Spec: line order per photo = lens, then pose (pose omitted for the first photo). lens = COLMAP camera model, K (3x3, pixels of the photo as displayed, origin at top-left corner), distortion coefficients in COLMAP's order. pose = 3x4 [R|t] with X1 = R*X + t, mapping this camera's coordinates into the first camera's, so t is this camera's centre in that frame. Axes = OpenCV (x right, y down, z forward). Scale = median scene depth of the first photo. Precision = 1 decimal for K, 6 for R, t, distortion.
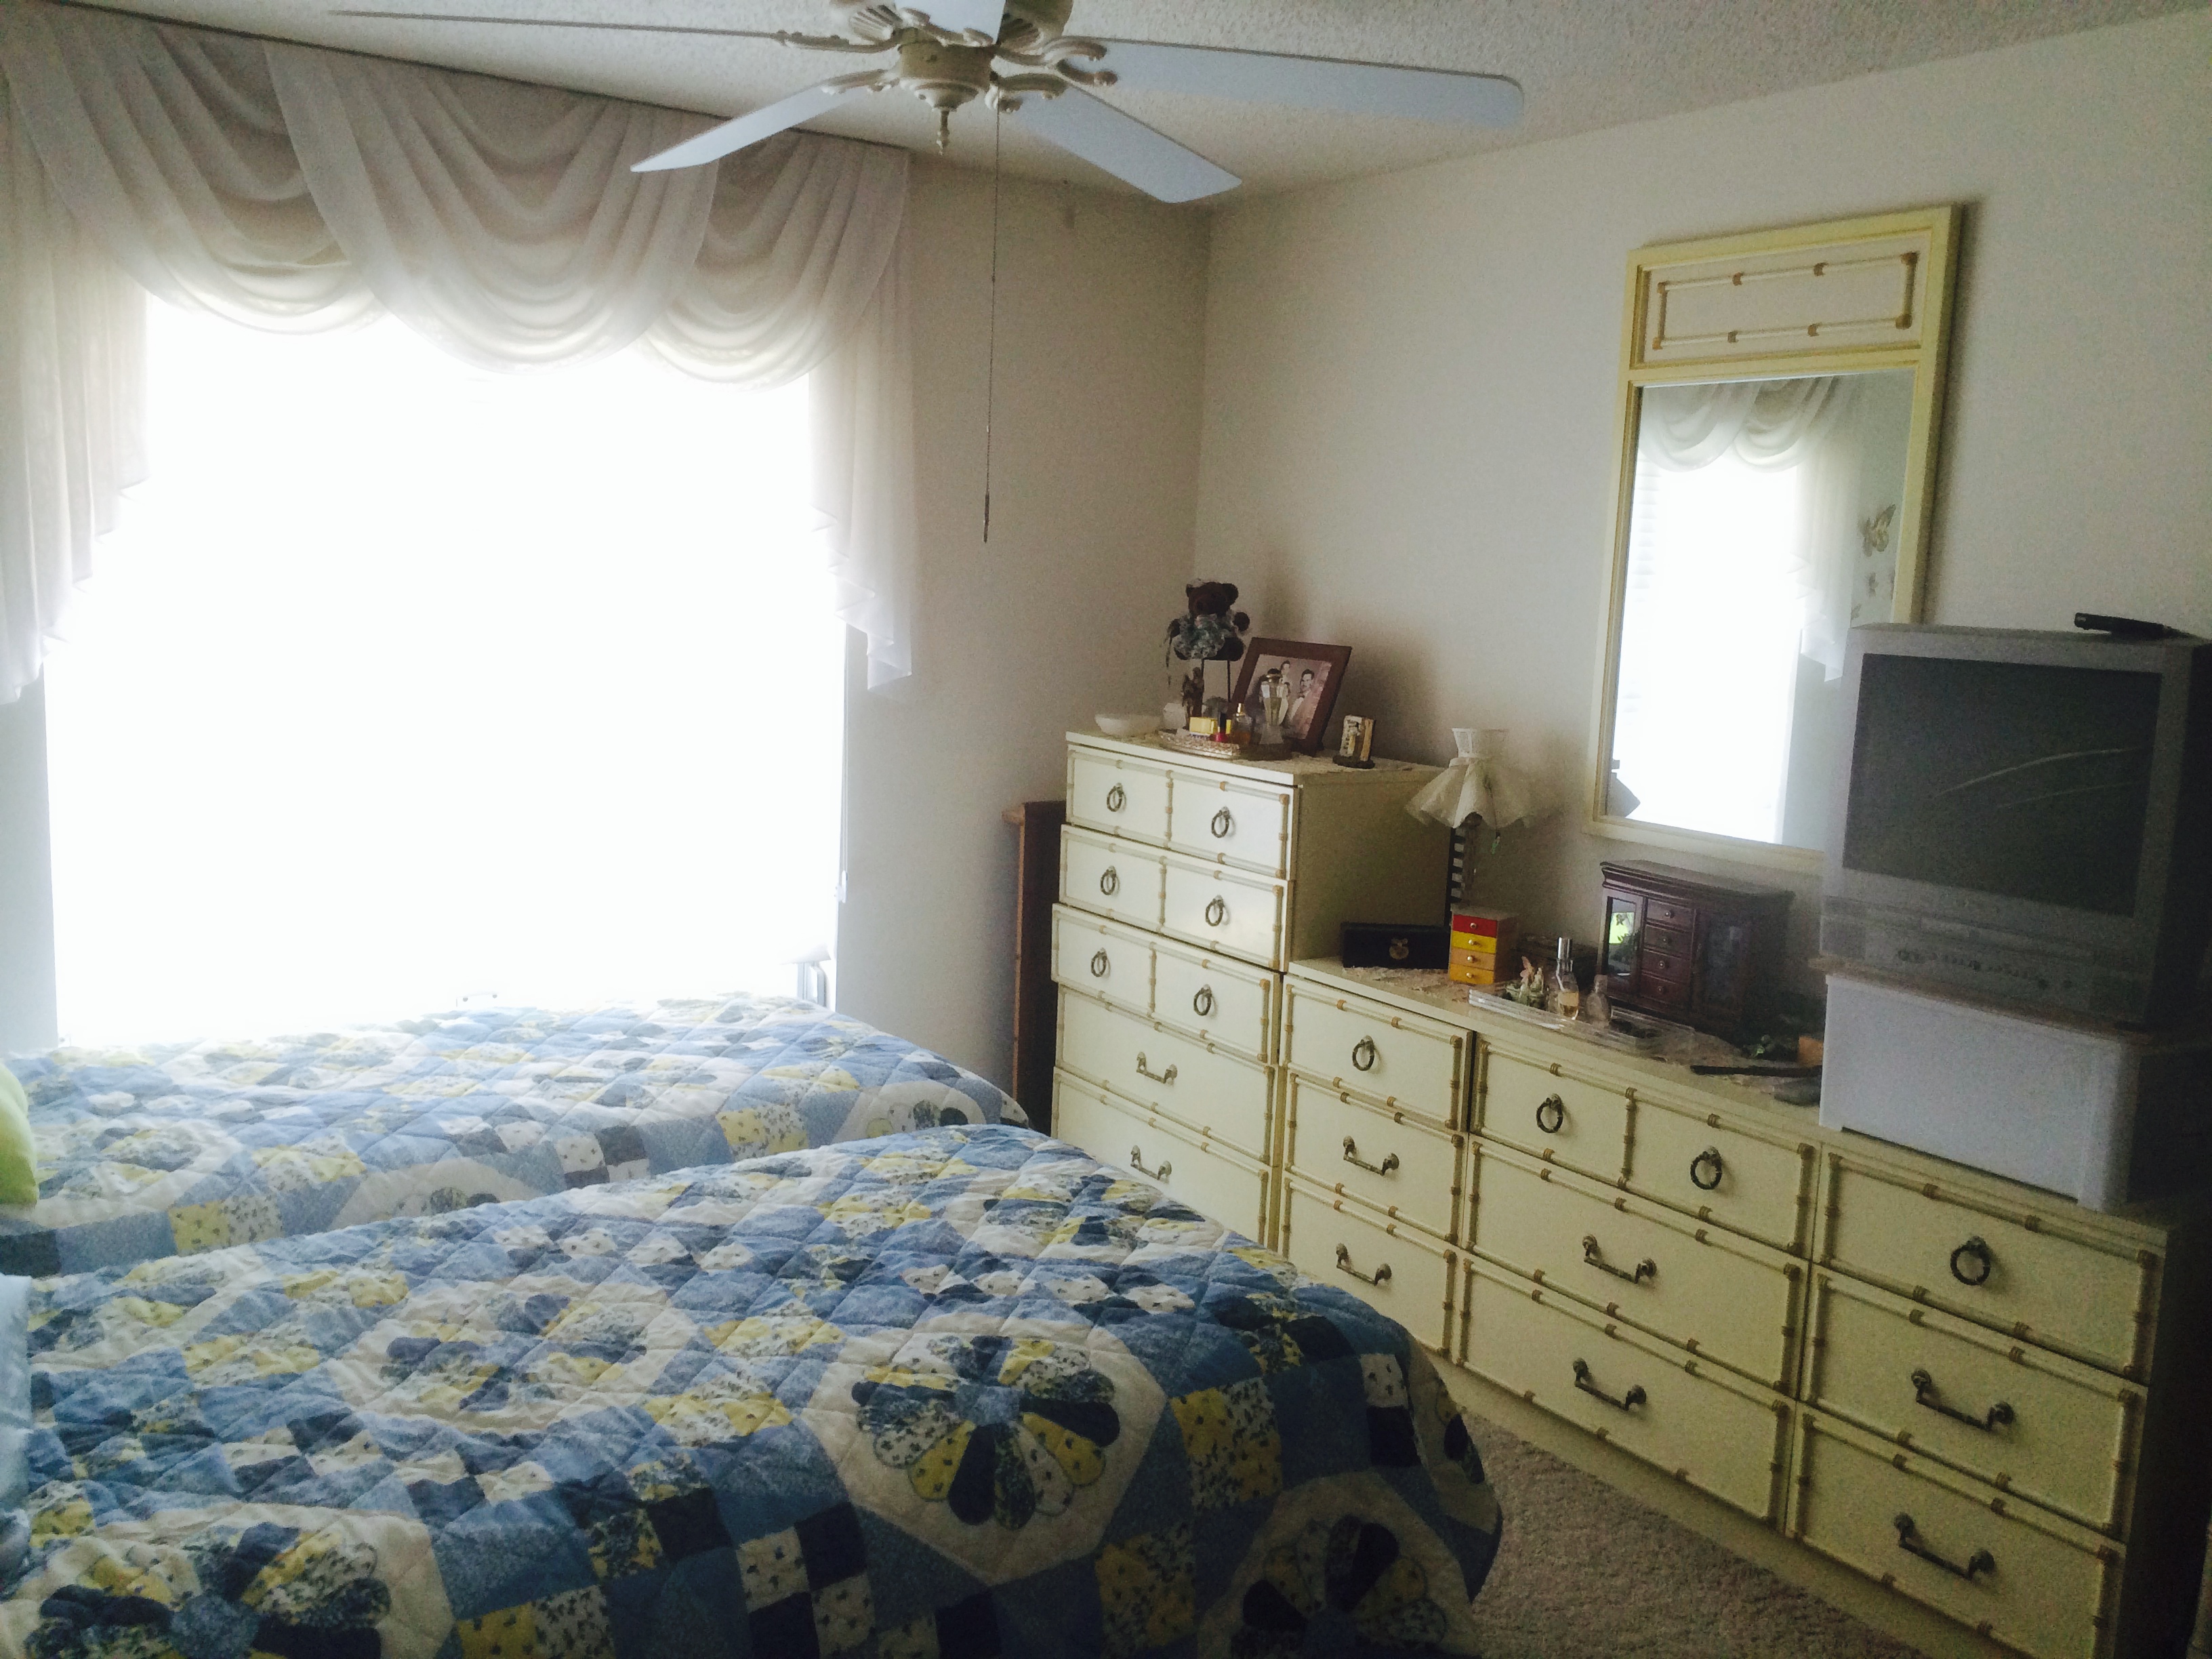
lens RADIAL K [[1894.6, 0, 1097.9], [0, 1894.6, 837.2], [0, 0, 1]] dist [0.056512, -0.069897]
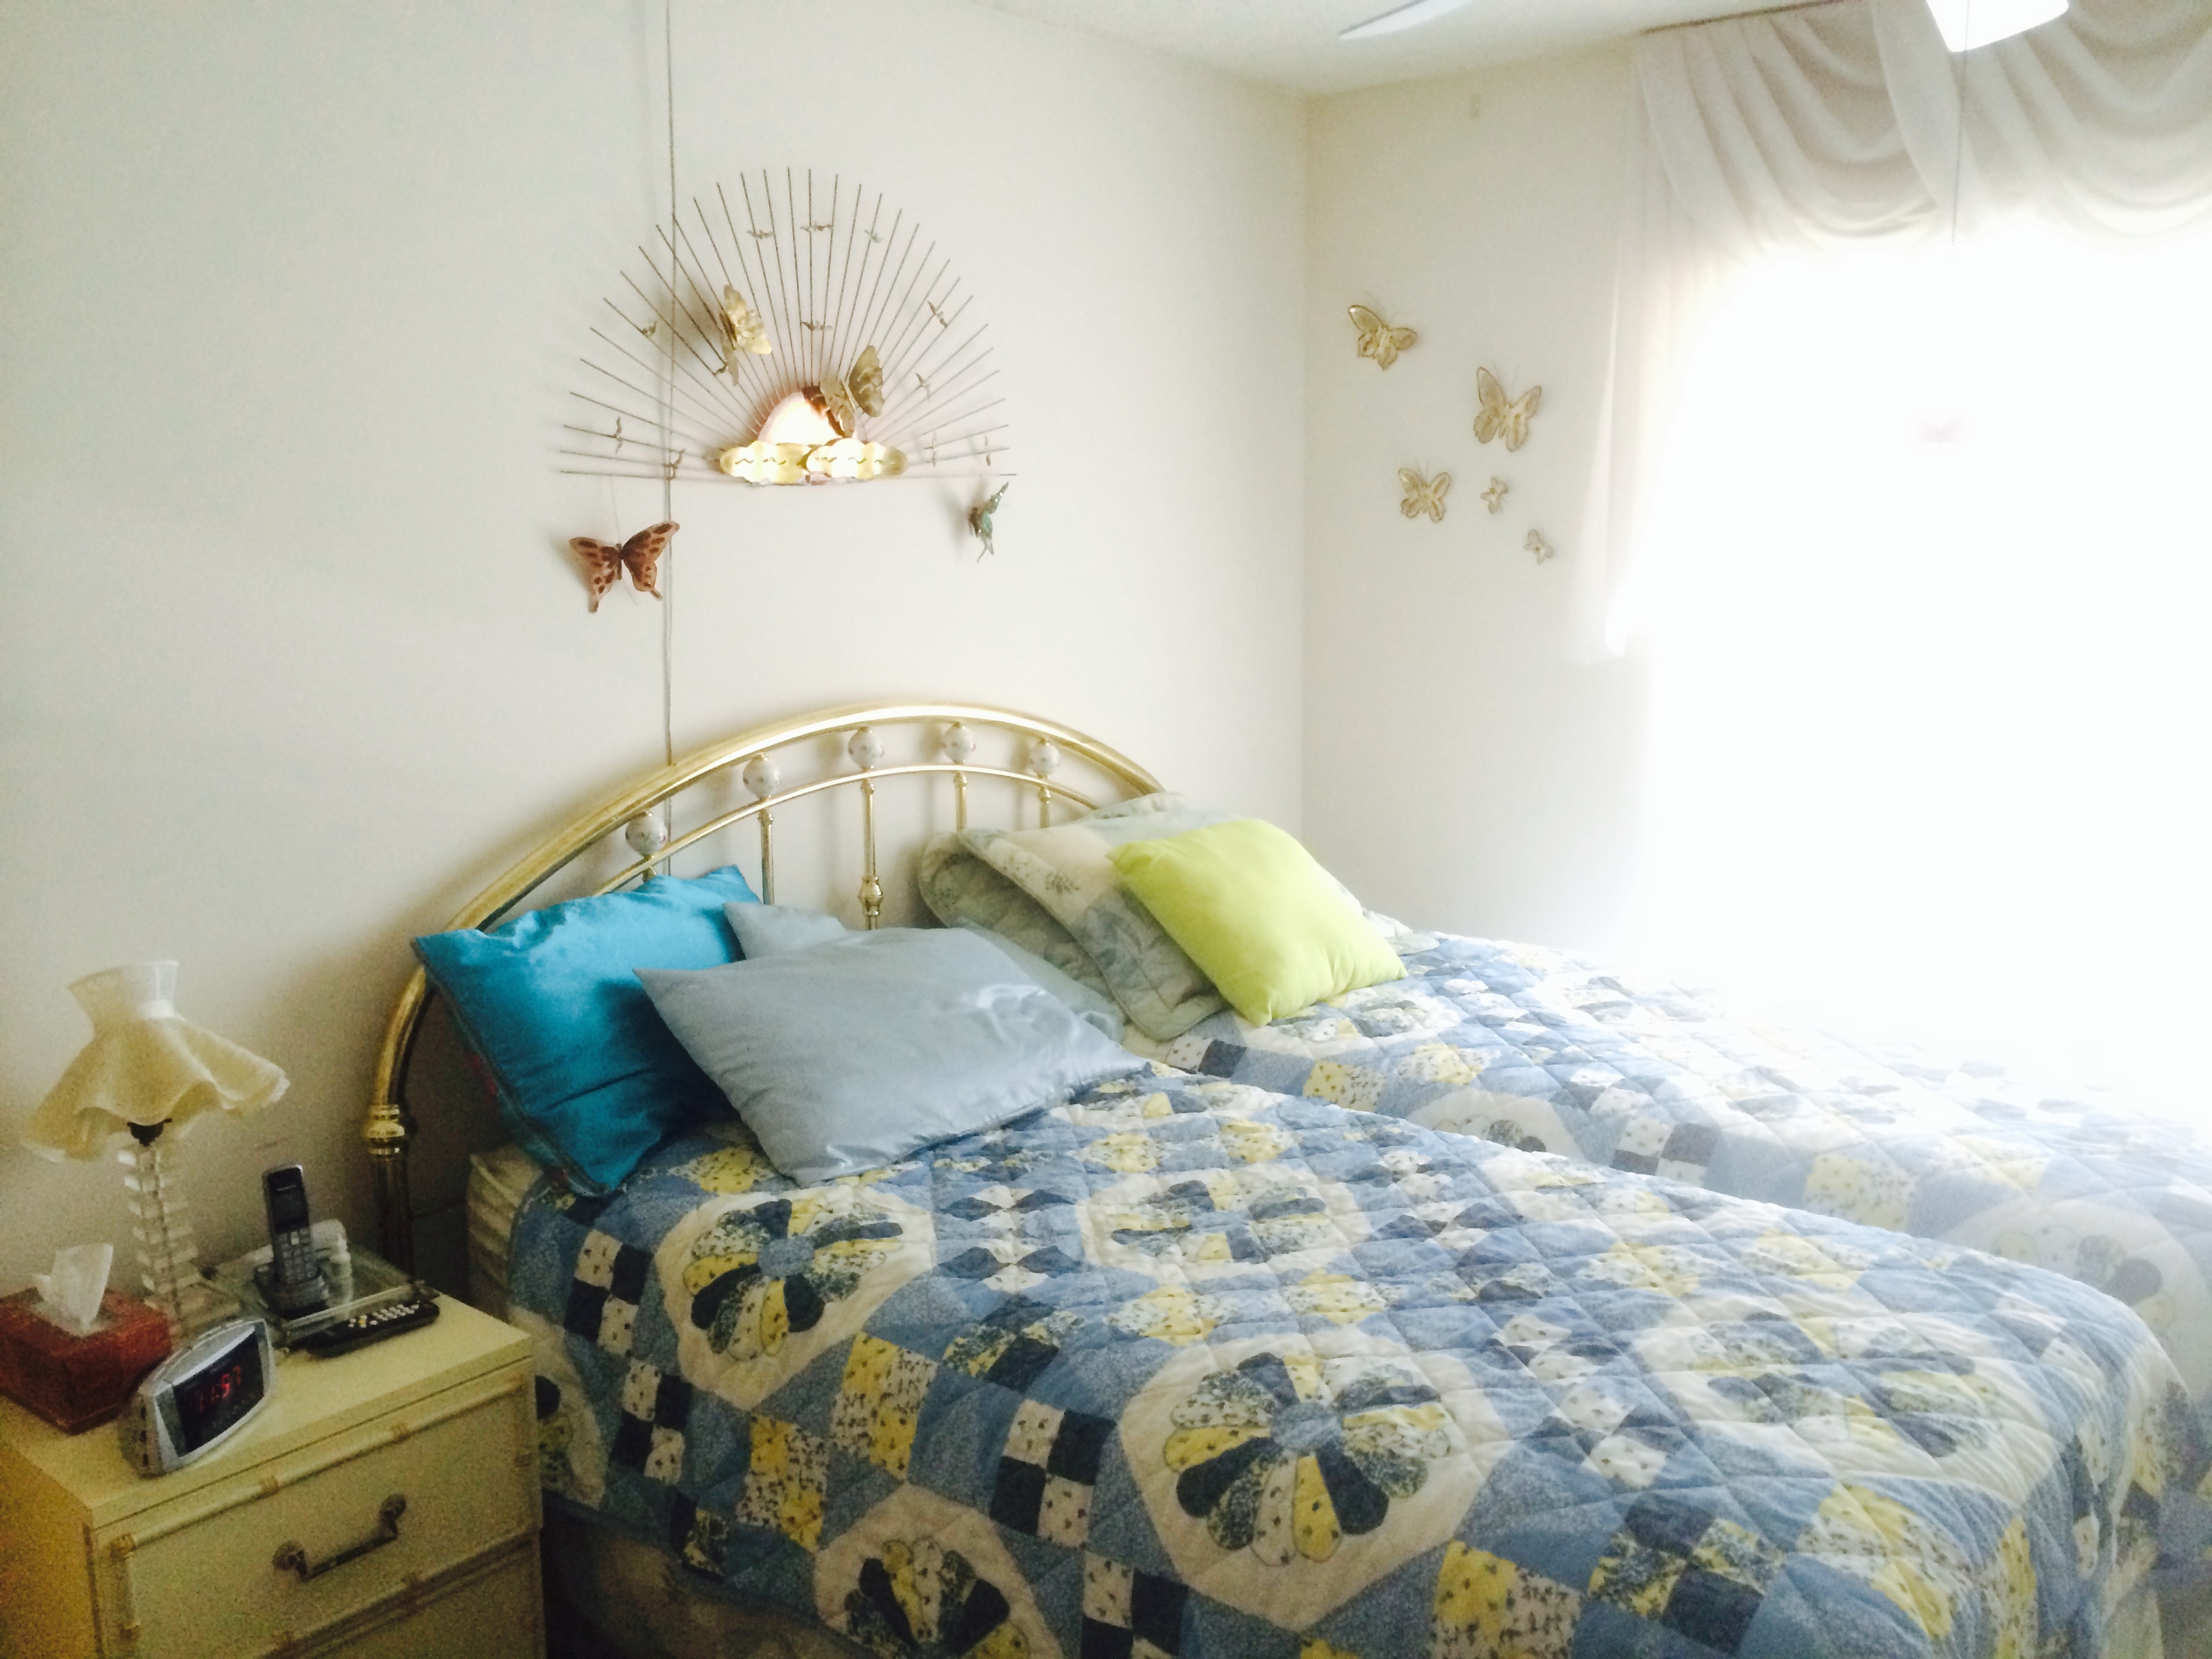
lens RADIAL K [[1894.6, 0, 1101.3], [0, 1894.6, 817.9], [0, 0, 1]] dist [0.056512, -0.069897]
pose [[0.271272, 0.119906, -0.955005, 0.675745], [-0.120433, 0.988641, 0.089919, -0.056190], [0.954938, 0.090621, 0.282631, 0.556435]]
